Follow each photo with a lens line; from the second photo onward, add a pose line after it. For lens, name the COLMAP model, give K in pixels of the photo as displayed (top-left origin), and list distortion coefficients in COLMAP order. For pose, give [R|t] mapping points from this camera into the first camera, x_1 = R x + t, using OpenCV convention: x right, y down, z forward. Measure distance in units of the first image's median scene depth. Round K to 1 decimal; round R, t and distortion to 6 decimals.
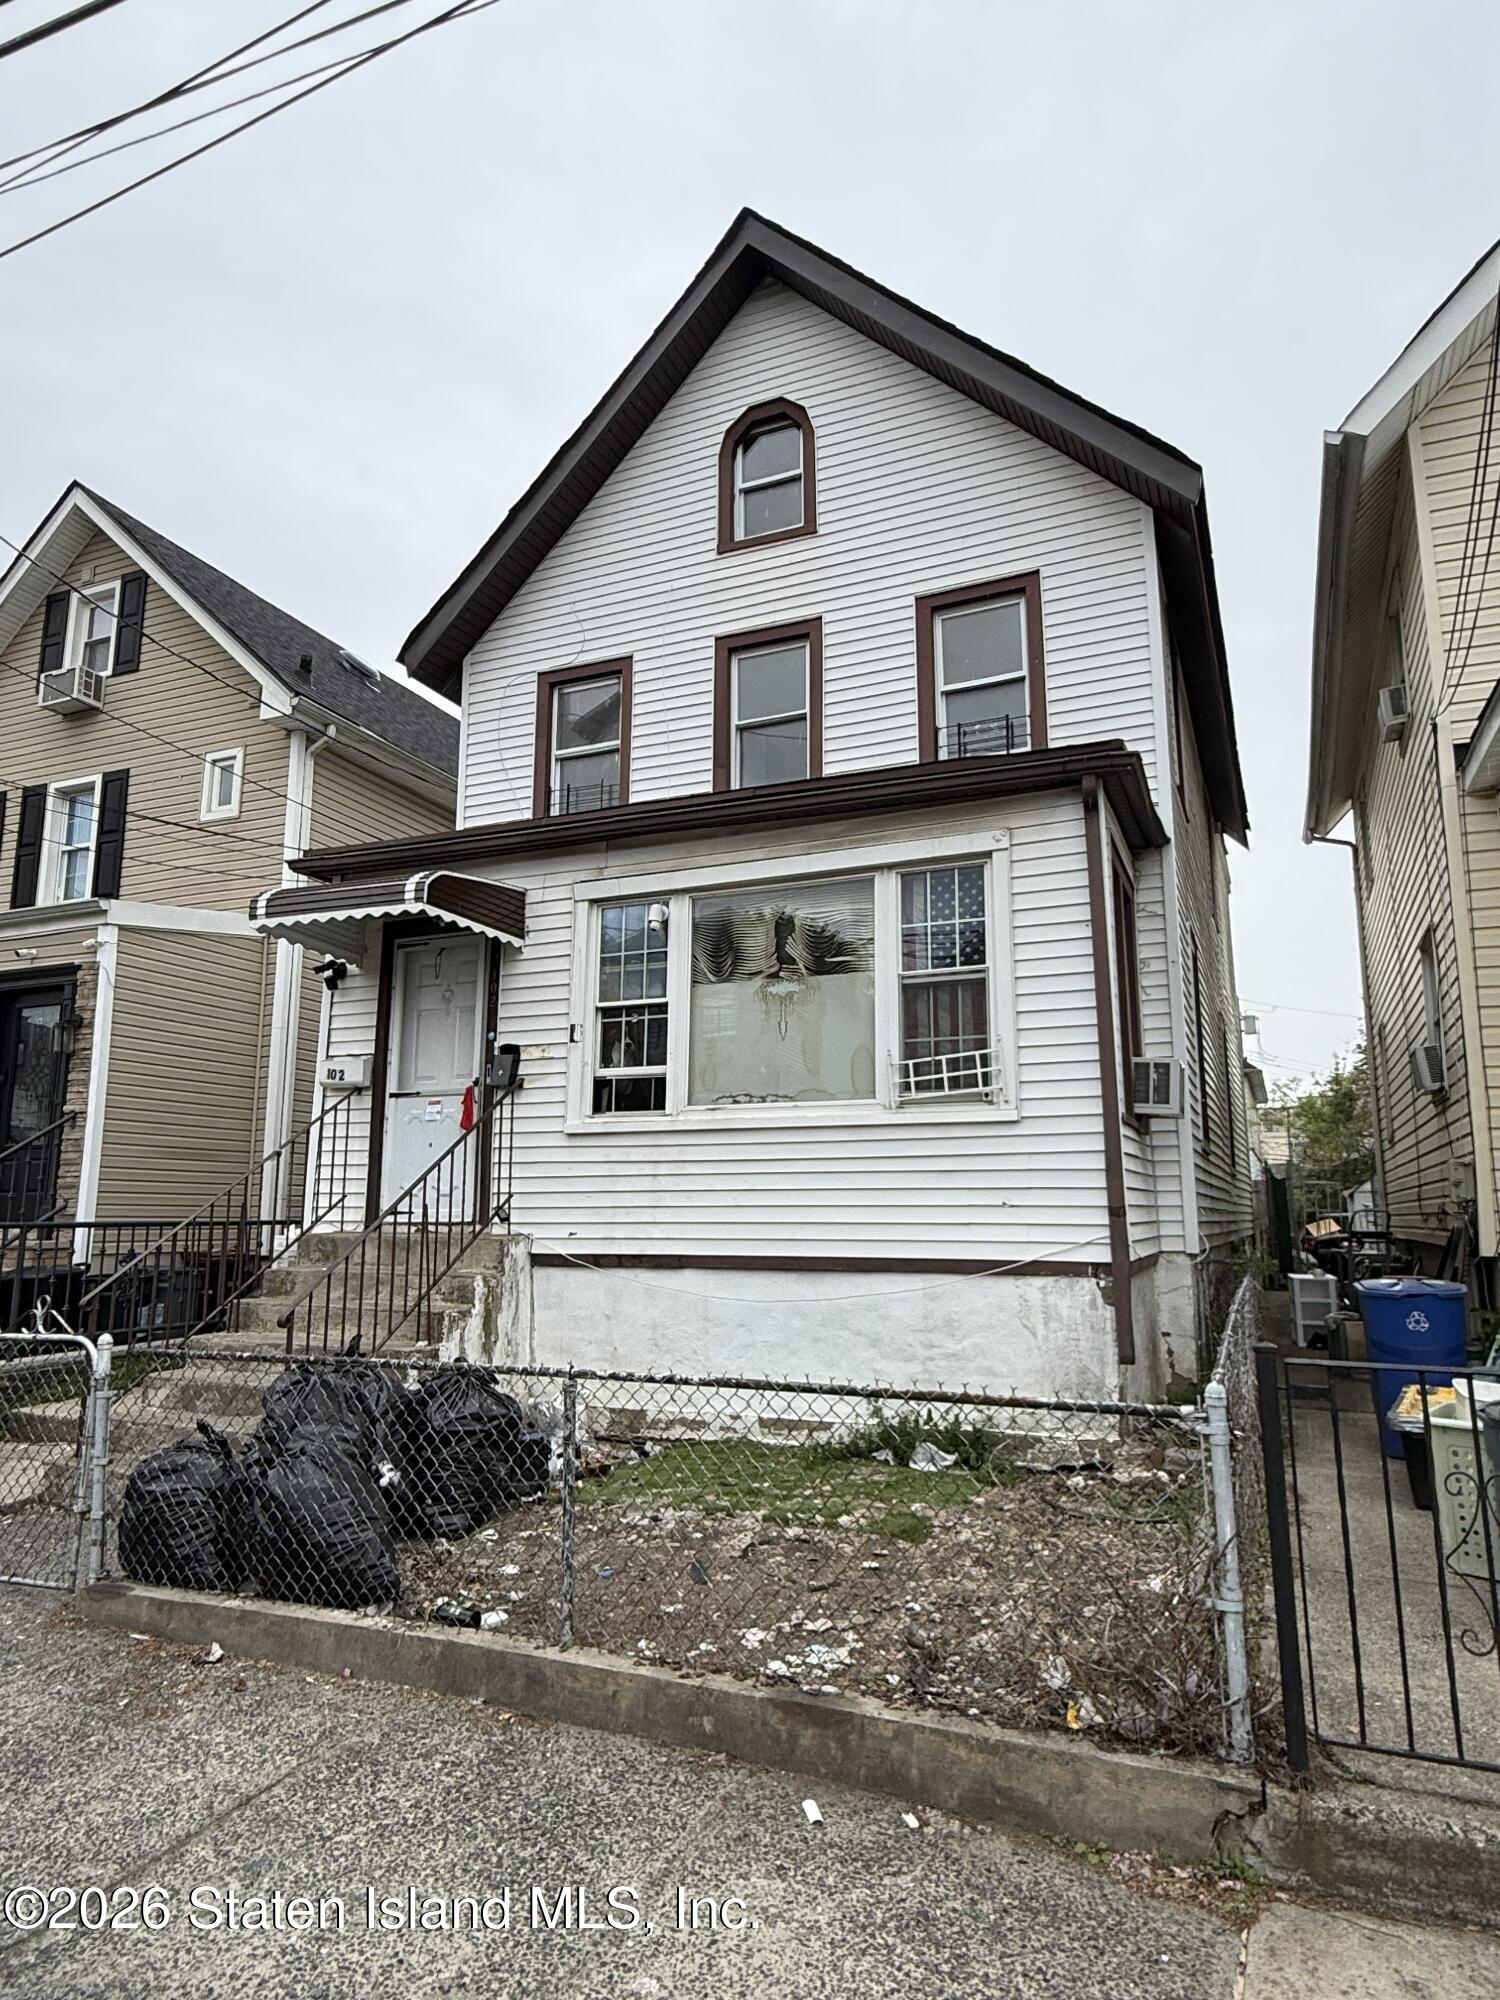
lens RADIAL K [[1231.6, 0, 741.5], [0, 1231.6, 999.6], [0, 0, 1]] dist [-0.001645, 0.000367]
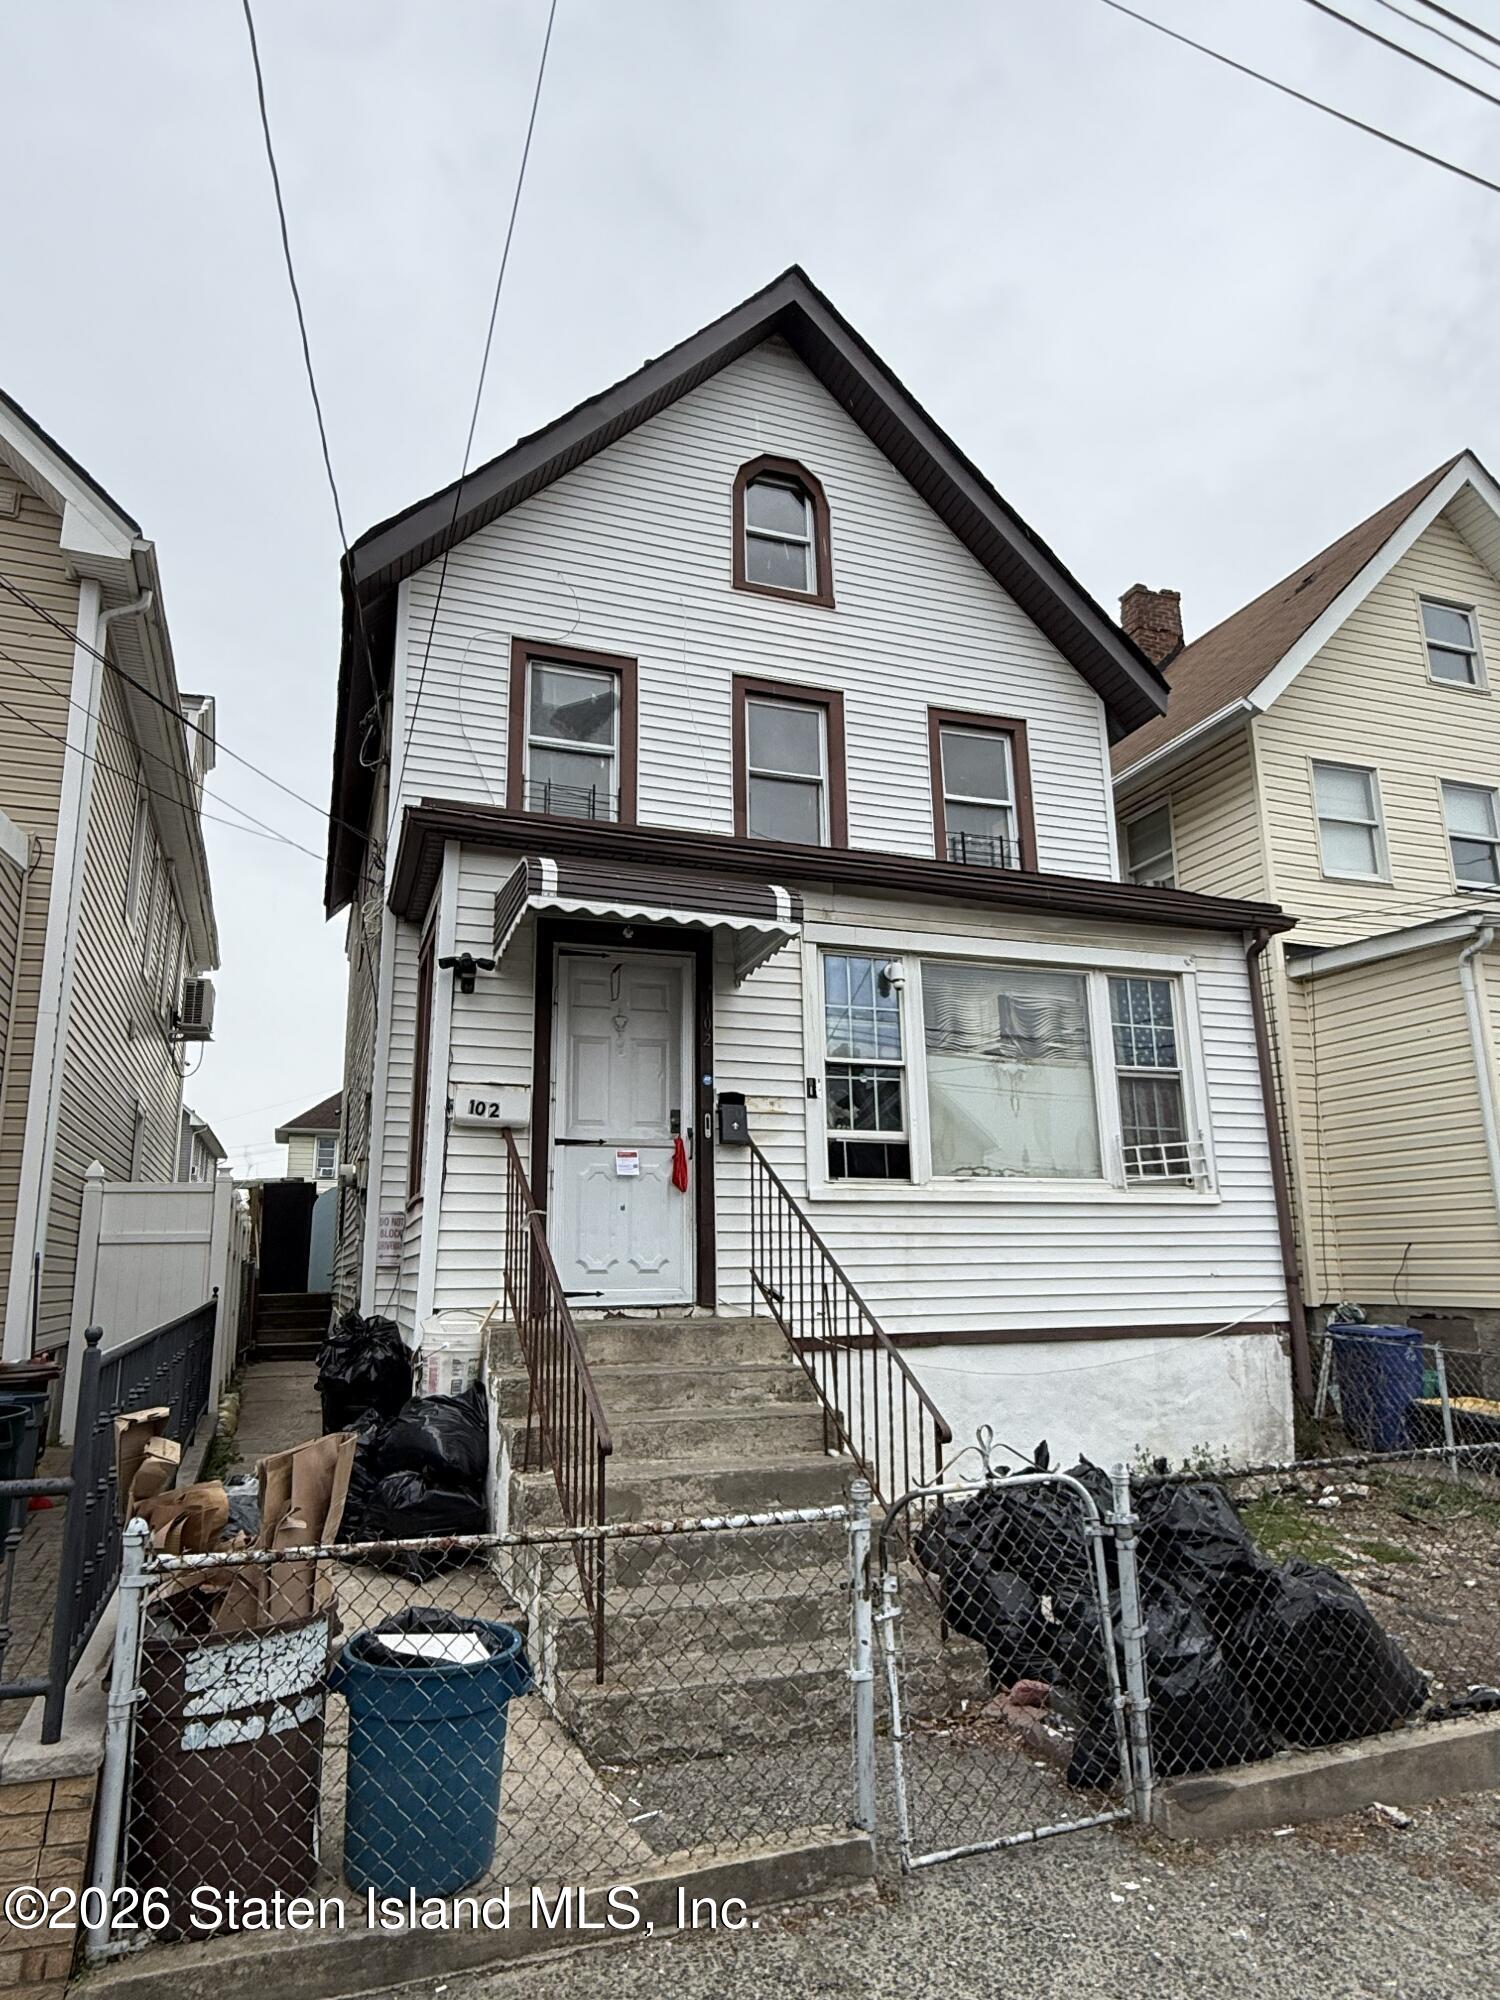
lens RADIAL K [[1231.6, 0, 741.5], [0, 1231.6, 999.6], [0, 0, 1]] dist [-0.001645, 0.000367]
pose [[0.718942, 0.138021, 0.681229, -0.782586], [-0.108059, 0.990364, -0.086613, 0.046059], [-0.686619, -0.011343, 0.726929, 0.374901]]
